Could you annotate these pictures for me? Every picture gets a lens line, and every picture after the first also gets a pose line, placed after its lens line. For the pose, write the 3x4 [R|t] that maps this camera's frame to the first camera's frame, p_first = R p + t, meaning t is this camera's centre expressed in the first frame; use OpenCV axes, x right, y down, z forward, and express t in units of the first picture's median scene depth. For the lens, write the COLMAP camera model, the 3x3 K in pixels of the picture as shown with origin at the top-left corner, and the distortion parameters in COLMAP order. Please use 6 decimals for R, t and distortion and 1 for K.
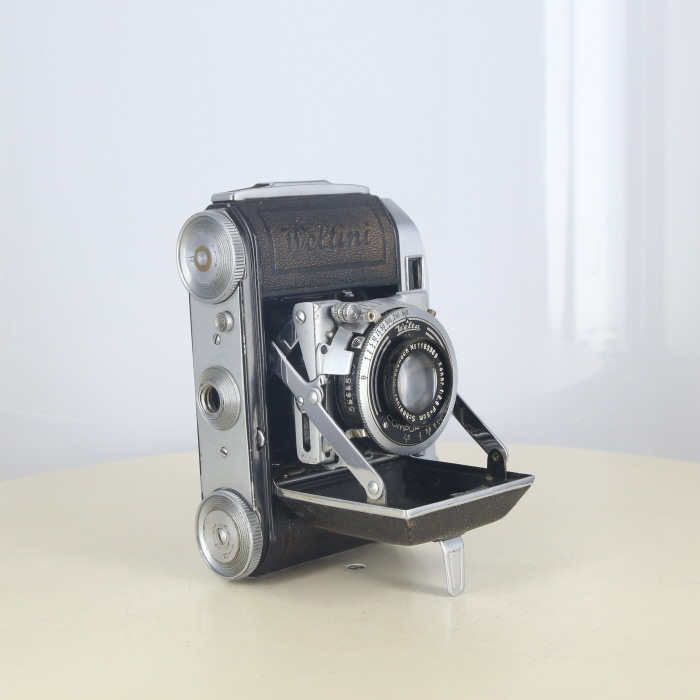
lens RADIAL K [[1446.3, 0, 347.4], [0, 1446.3, 347.8], [0, 0, 1]] dist [0.033986, 0.000000]
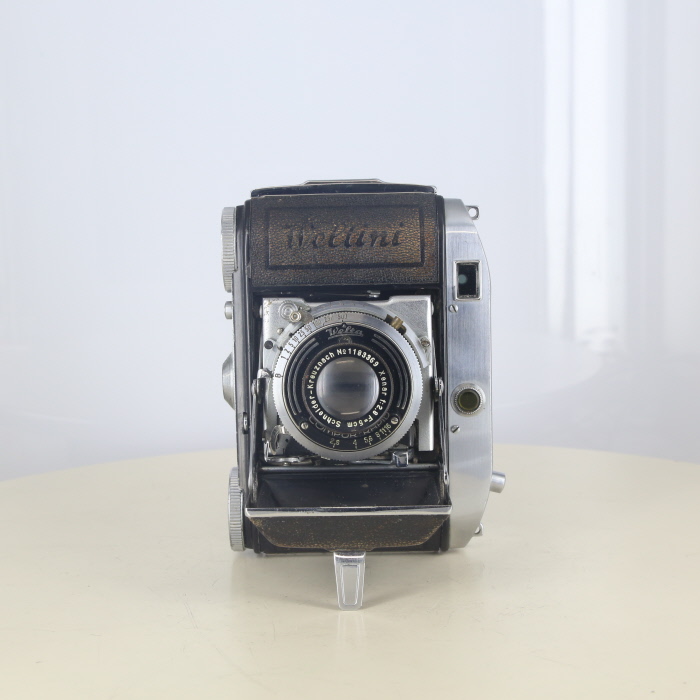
lens RADIAL K [[1446.3, 0, 350.5], [0, 1446.3, 350.7], [0, 0, 1]] dist [0.033986, 0.000000]
pose [[0.703610, 0.104541, -0.702854, 0.729740], [-0.089300, 0.994286, 0.058491, -0.058521], [0.704953, 0.021610, 0.708925, 0.301925]]
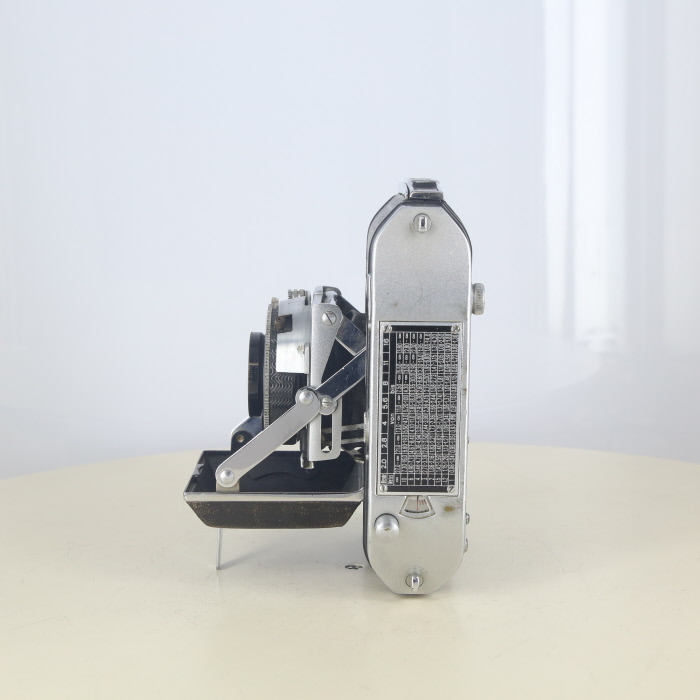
lens RADIAL K [[1446.3, 0, 351.2], [0, 1446.3, 349.8], [0, 0, 1]] dist [0.033986, 0.000000]
pose [[-0.699433, 0.138104, -0.701228, 0.754667], [-0.058794, 0.966709, 0.249032, -0.246825], [0.712276, 0.215409, -0.668028, 1.657191]]
